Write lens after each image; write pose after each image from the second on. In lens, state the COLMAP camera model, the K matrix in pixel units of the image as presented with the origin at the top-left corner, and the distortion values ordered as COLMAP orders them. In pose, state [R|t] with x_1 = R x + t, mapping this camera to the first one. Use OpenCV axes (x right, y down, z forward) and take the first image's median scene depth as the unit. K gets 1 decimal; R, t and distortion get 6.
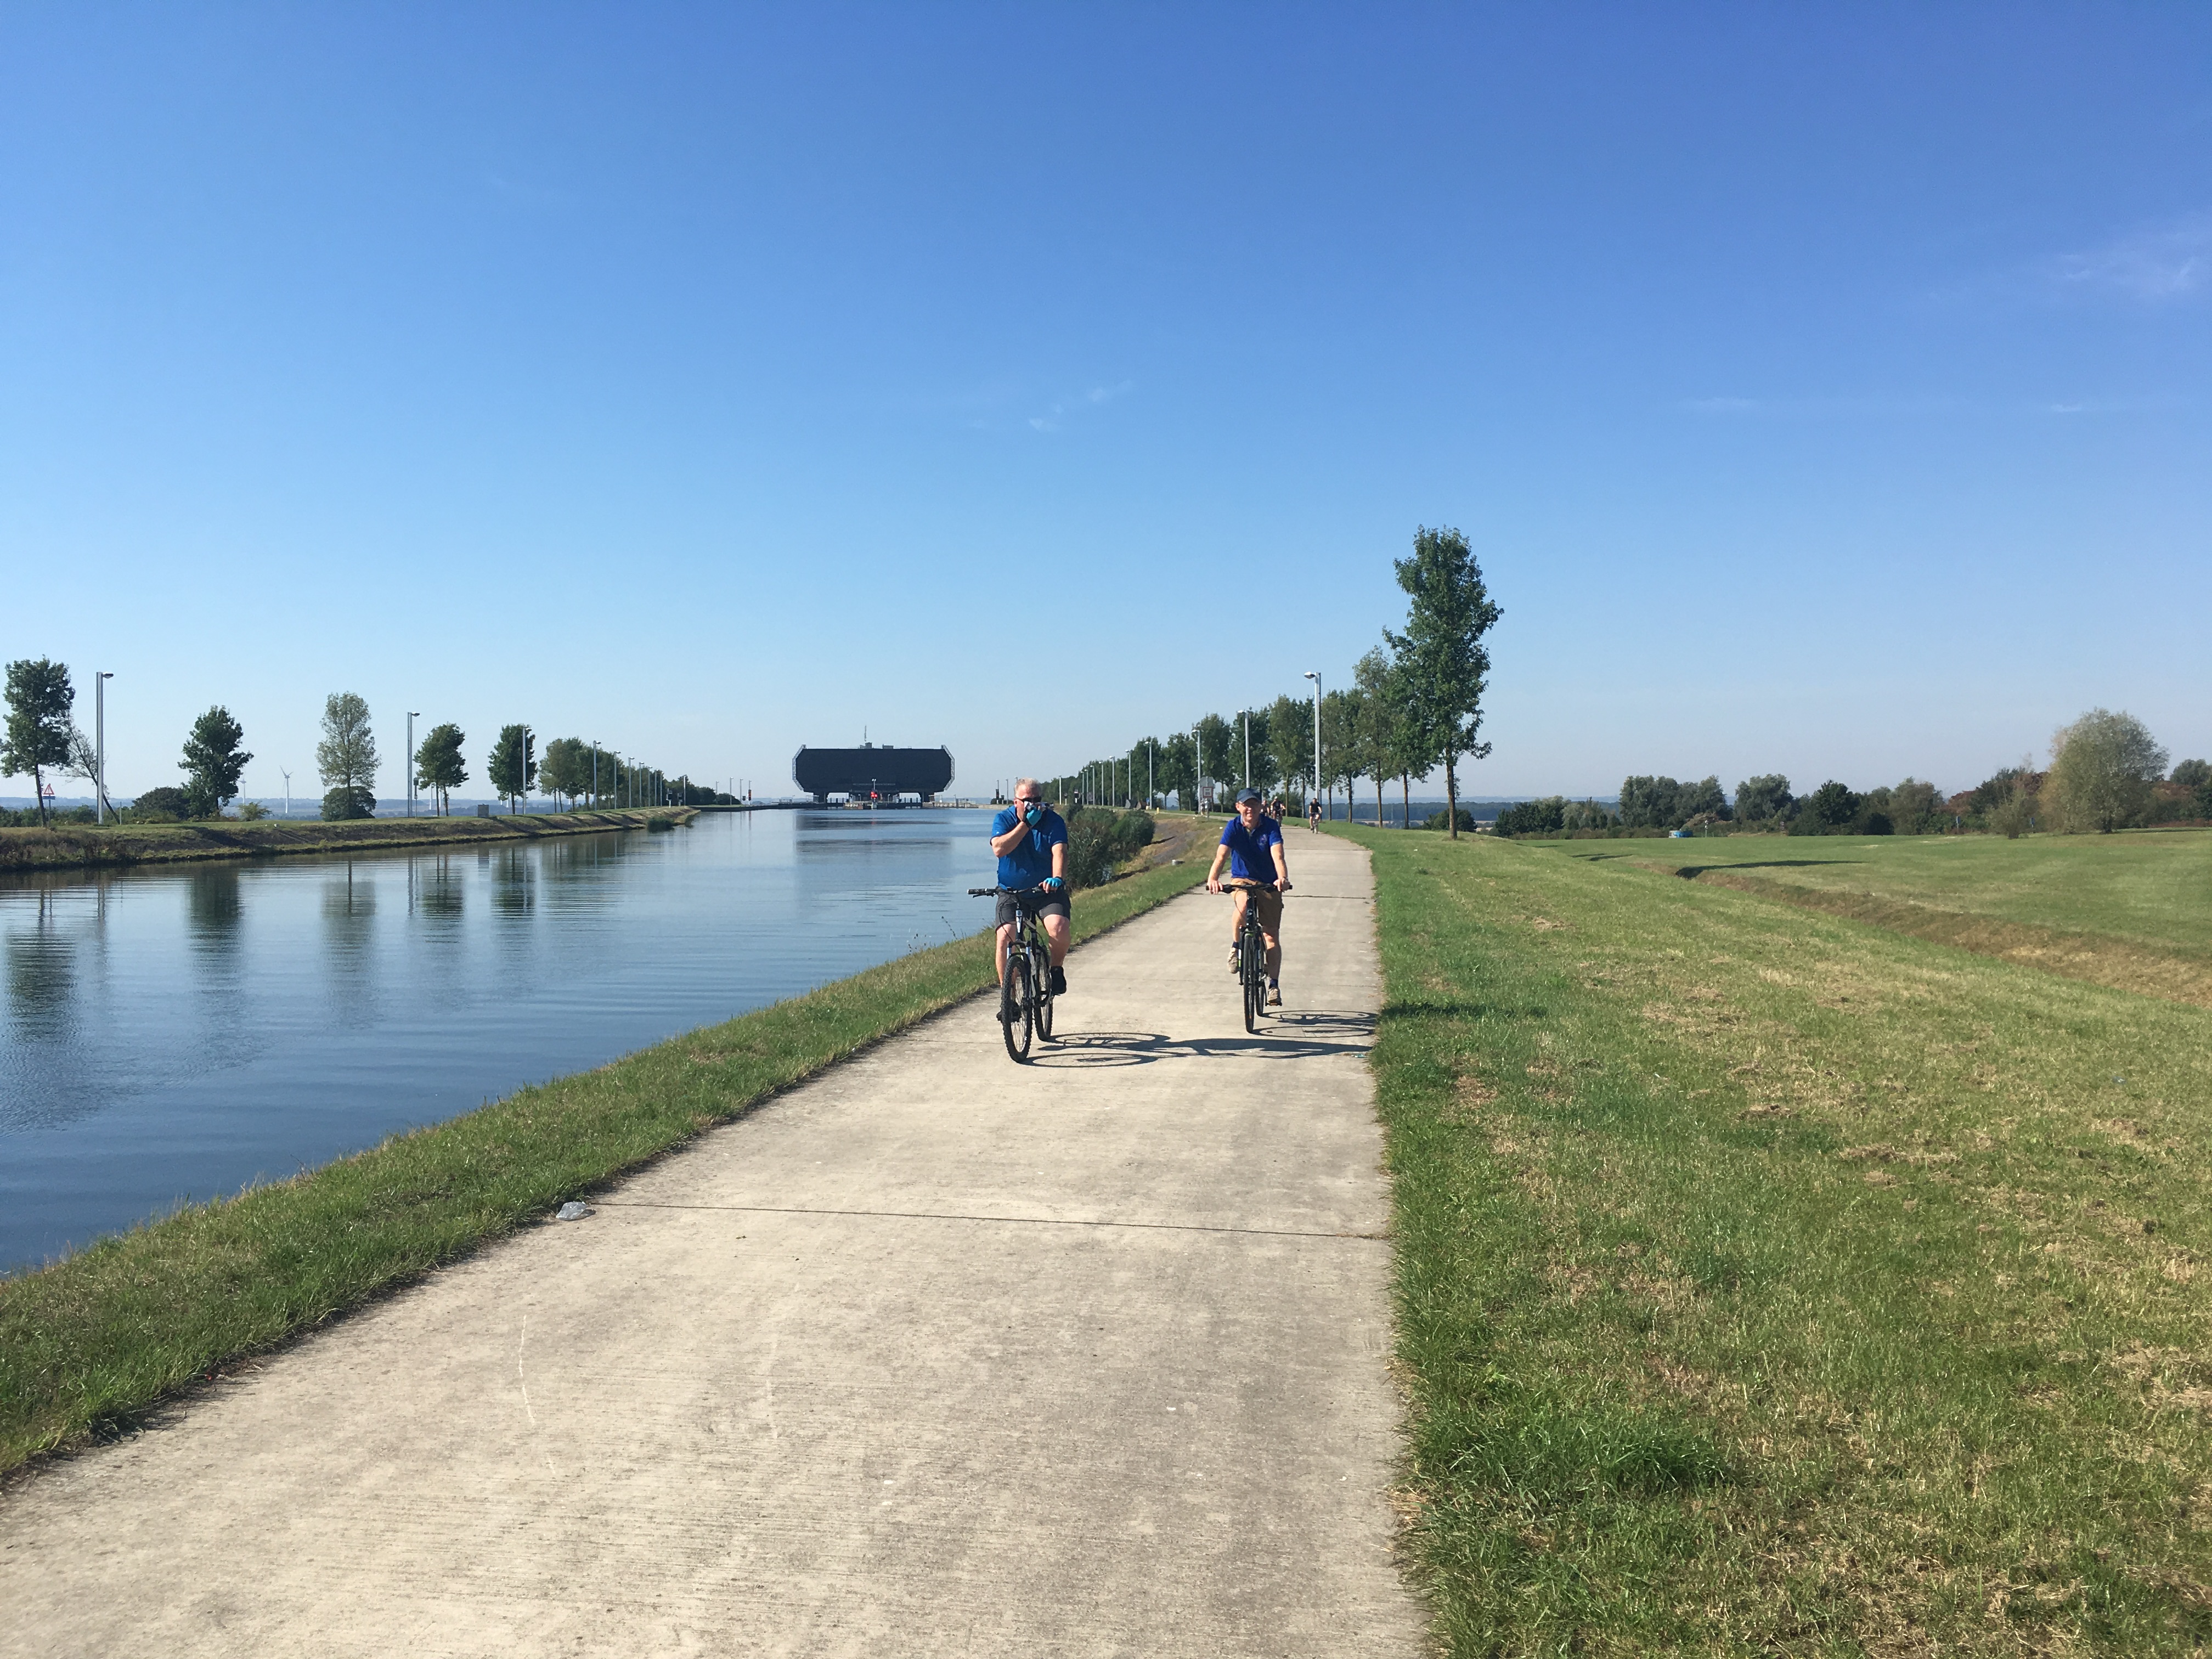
lens RADIAL K [[1877.0, 0, 1101.8], [0, 1877.0, 824.3], [0, 0, 1]] dist [0.085337, -0.127498]
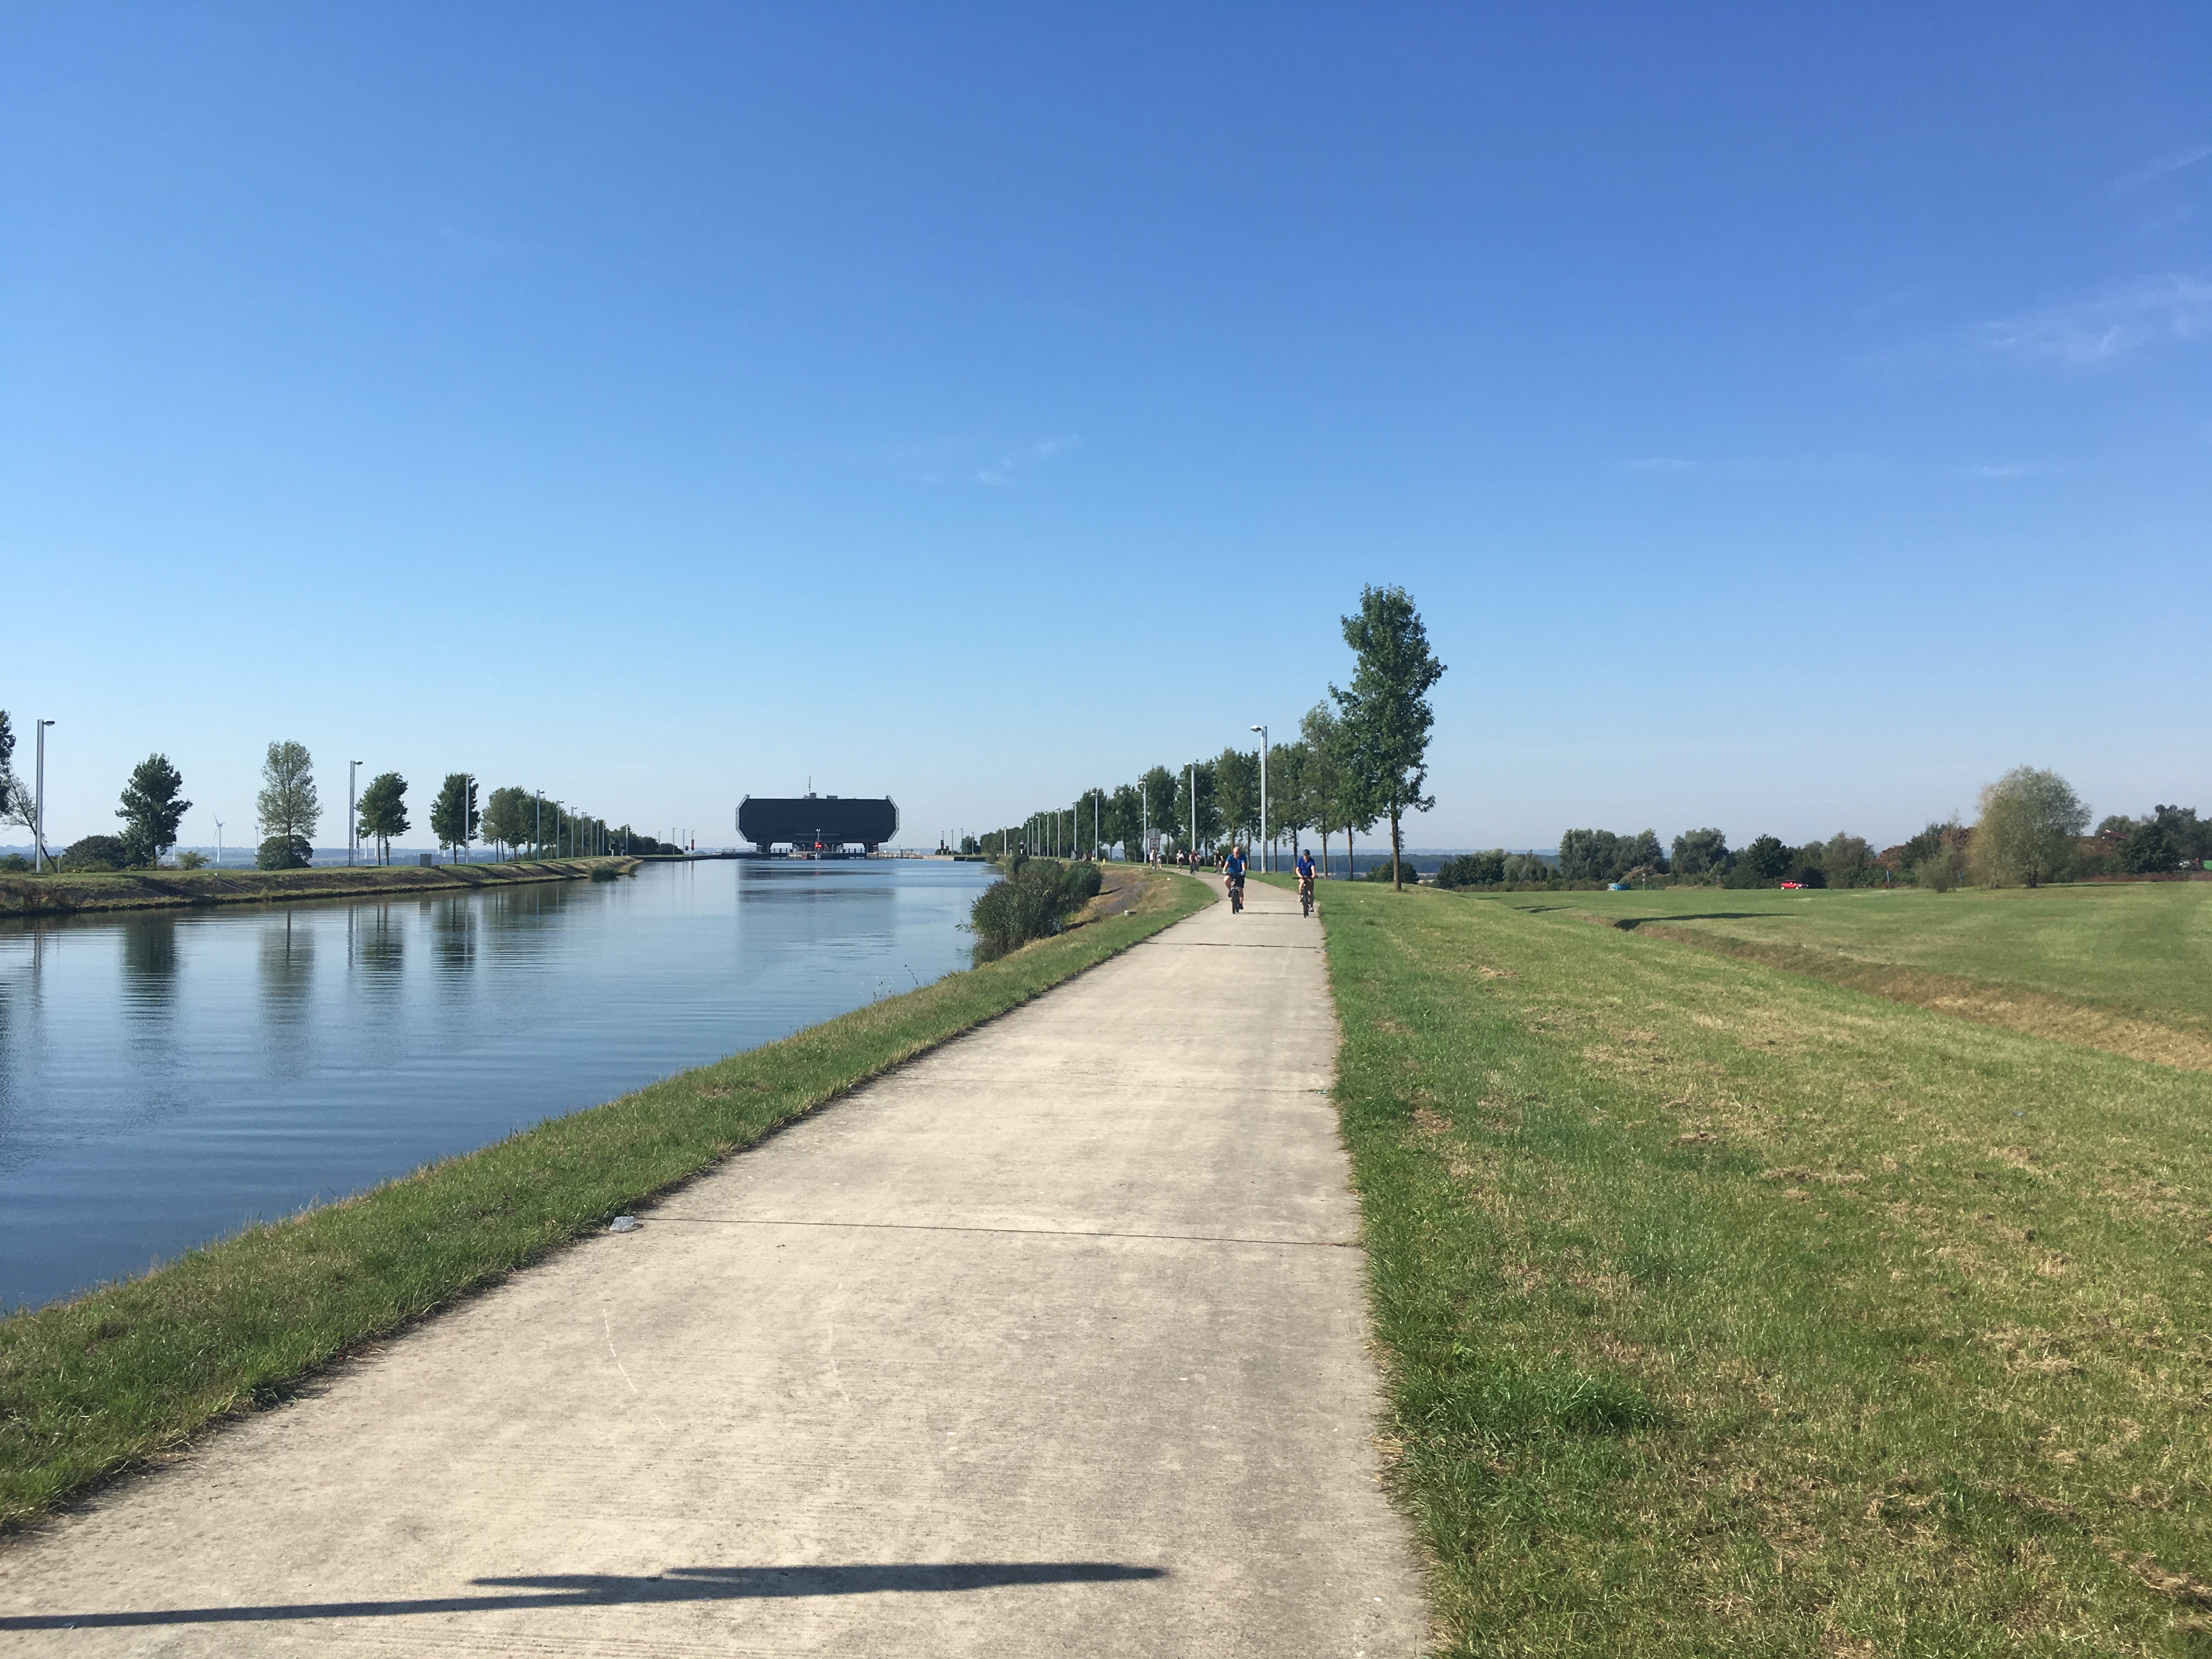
lens RADIAL K [[1877.0, 0, 1101.8], [0, 1877.0, 824.3], [0, 0, 1]] dist [0.085337, -0.127498]
pose [[0.999549, 0.003804, 0.029796, -0.028393], [-0.002994, 0.999626, -0.027196, 0.000249], [-0.029888, 0.027095, 0.999186, -0.096044]]
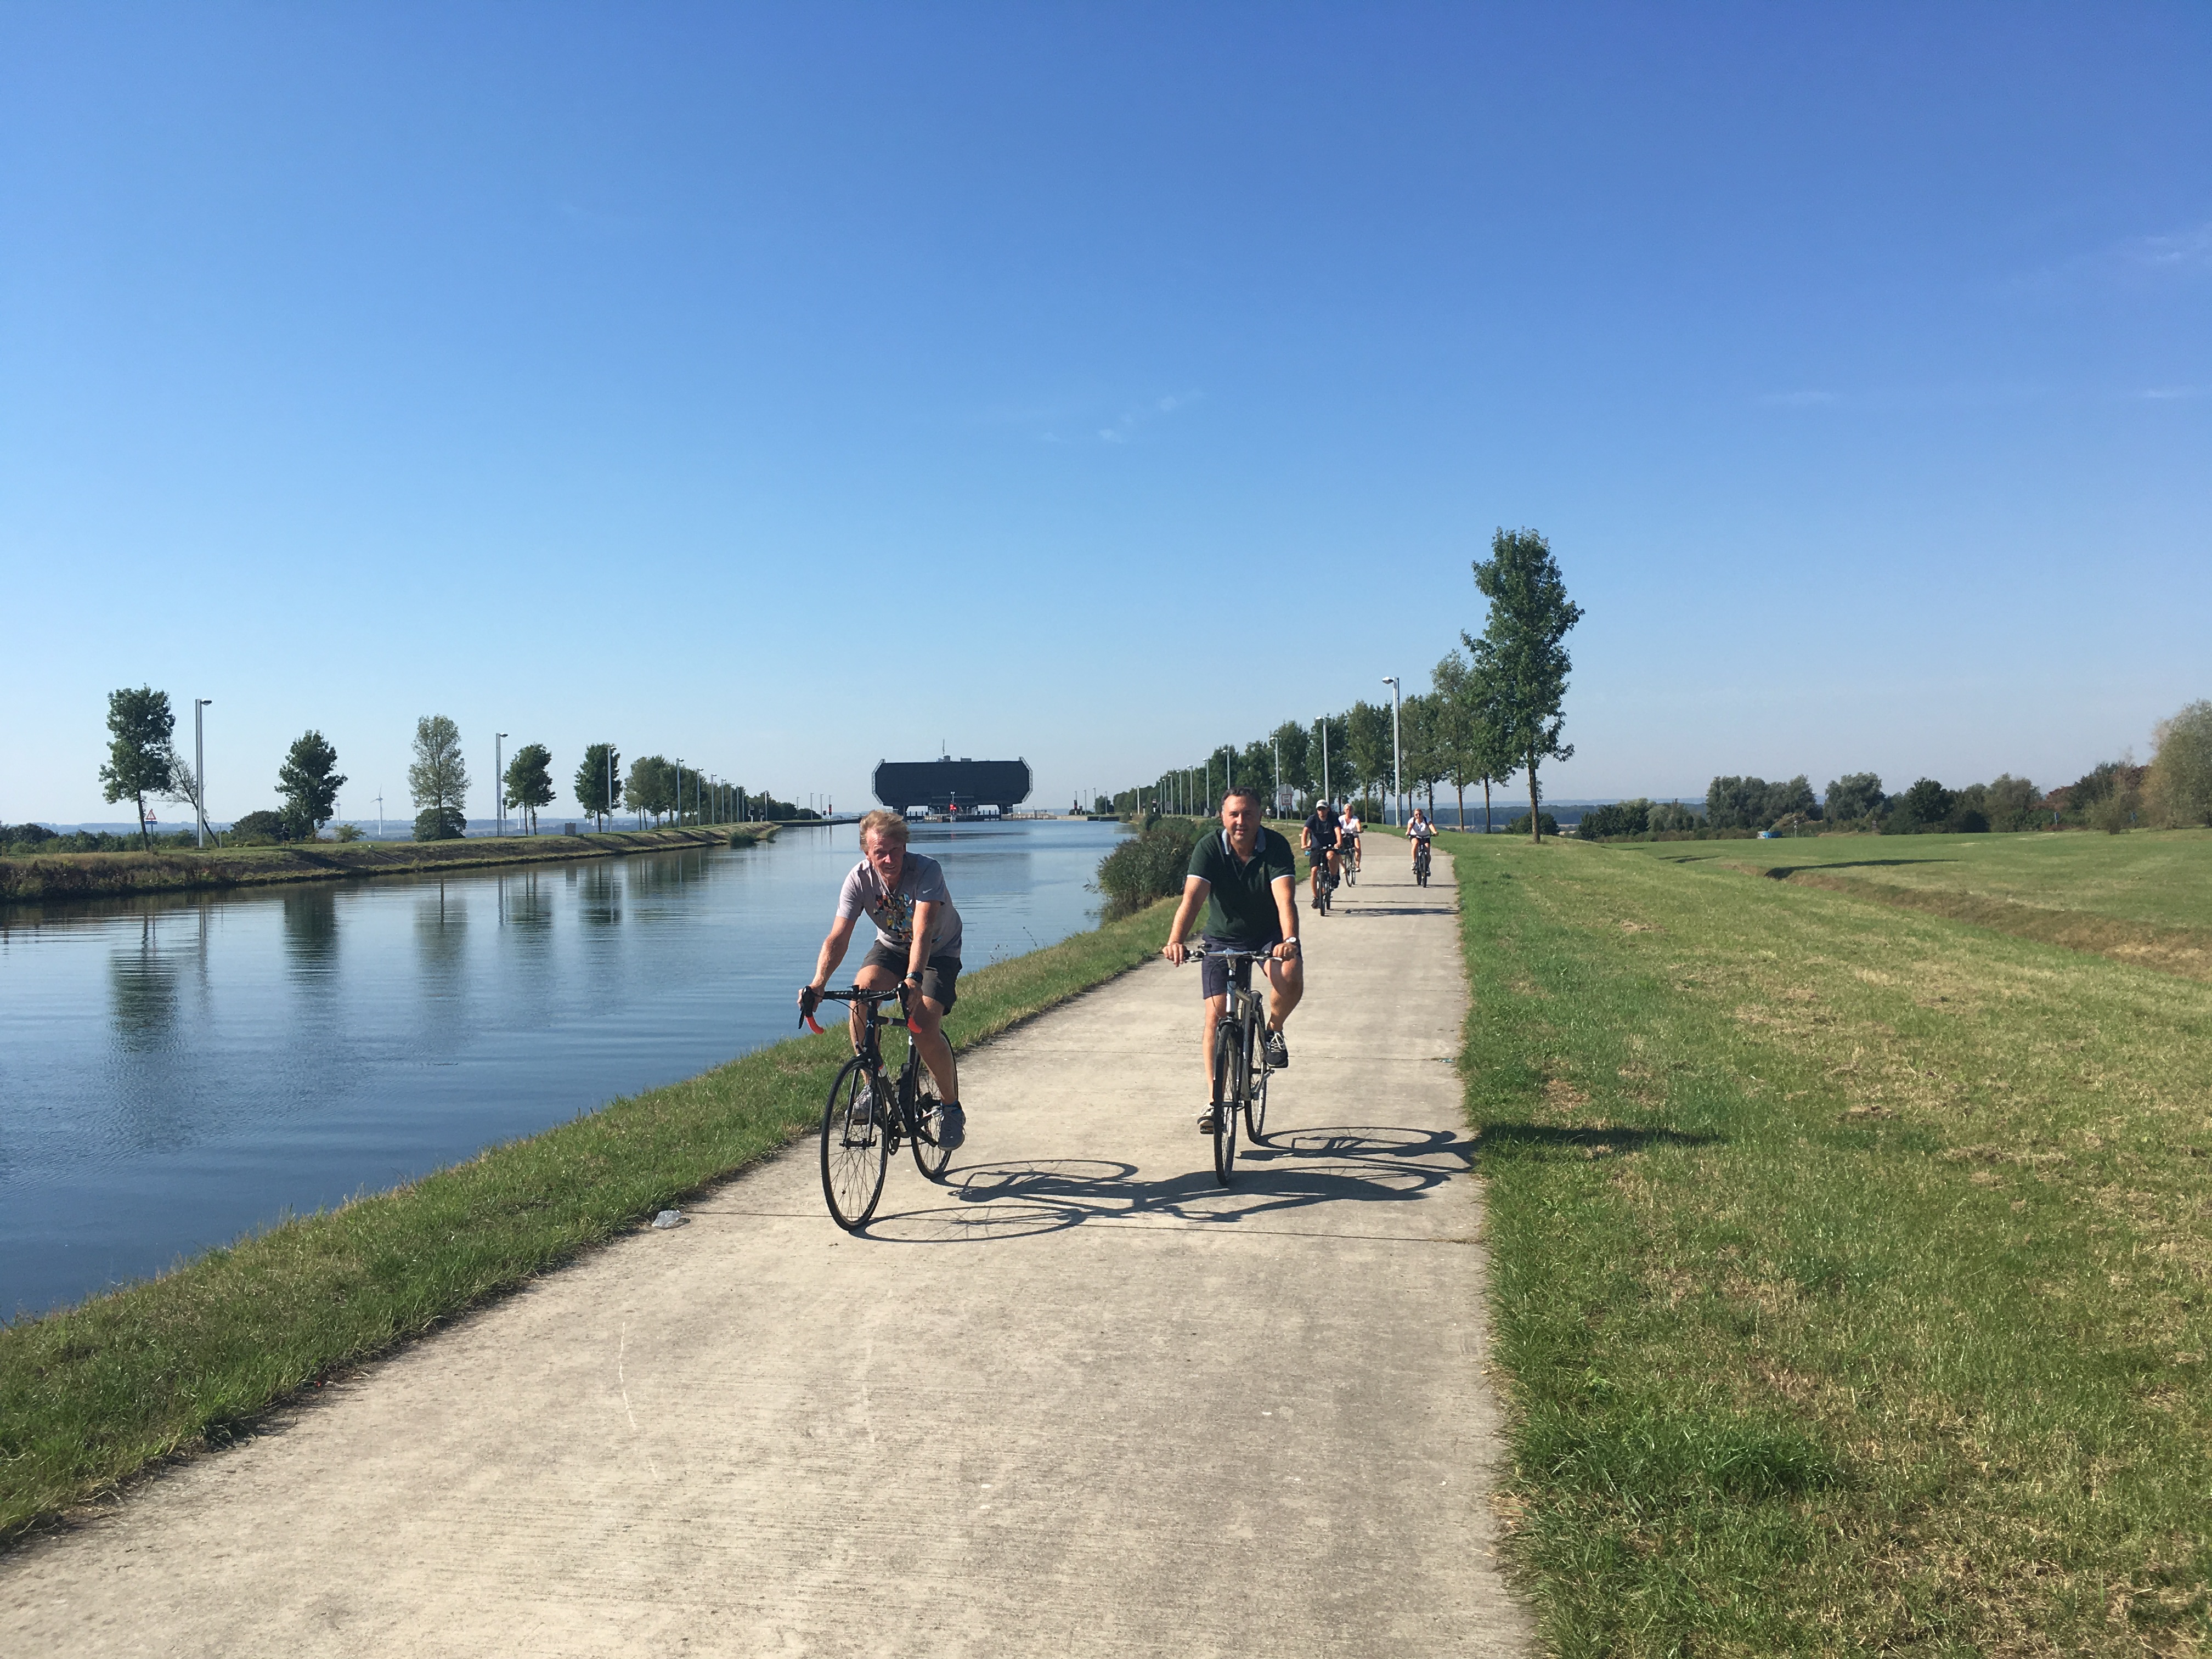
lens RADIAL K [[1877.0, 0, 1101.8], [0, 1877.0, 824.3], [0, 0, 1]] dist [0.085337, -0.127498]
pose [[0.999022, -0.014985, -0.041588, -0.002282], [0.014766, 0.999875, -0.005574, 0.001908], [0.041666, 0.004955, 0.999119, -0.000008]]
